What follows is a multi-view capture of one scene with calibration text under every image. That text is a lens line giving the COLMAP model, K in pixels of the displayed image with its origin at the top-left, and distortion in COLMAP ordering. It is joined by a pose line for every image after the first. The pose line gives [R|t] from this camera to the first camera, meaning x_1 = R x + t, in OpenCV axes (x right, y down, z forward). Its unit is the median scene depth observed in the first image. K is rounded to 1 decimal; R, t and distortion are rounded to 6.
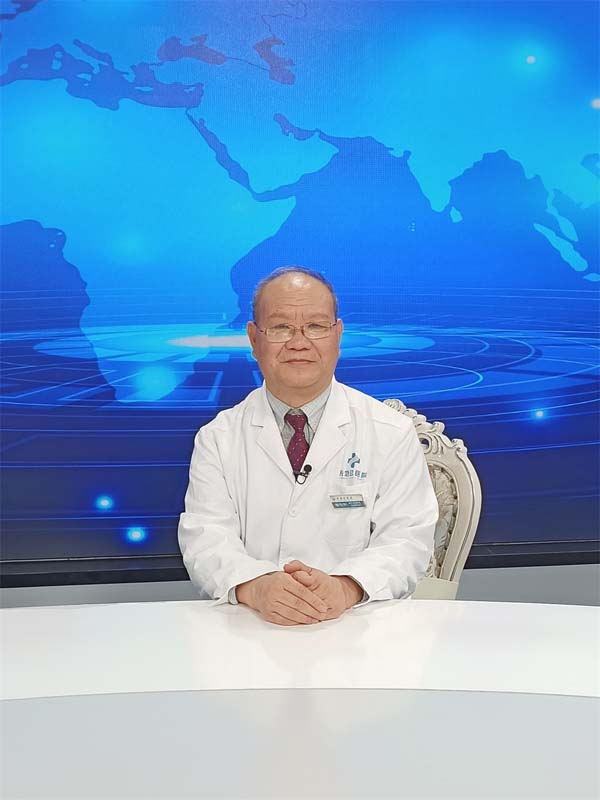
lens RADIAL K [[793.7, 0, 297.9], [0, 793.7, 375.4], [0, 0, 1]] dist [0.027579, 0.002524]
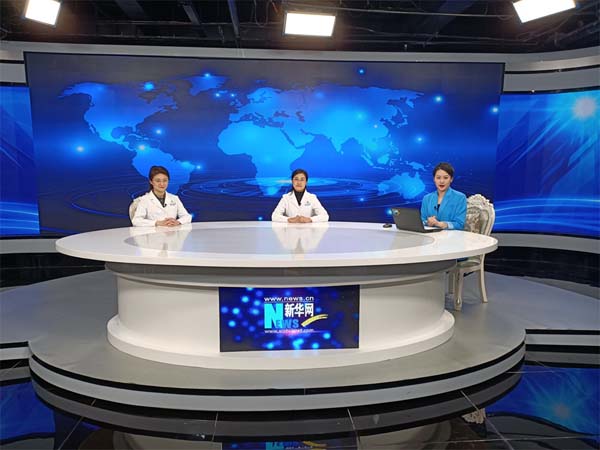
lens RADIAL K [[595.3, 0, 302.8], [0, 595.3, 237.5], [0, 0, 1]] dist [0.027579, 0.002524]
pose [[0.999431, 0.006411, 0.033127, -0.119239], [-0.007303, 0.999612, 0.026884, 0.175203], [-0.032942, -0.027110, 0.999090, -2.259427]]
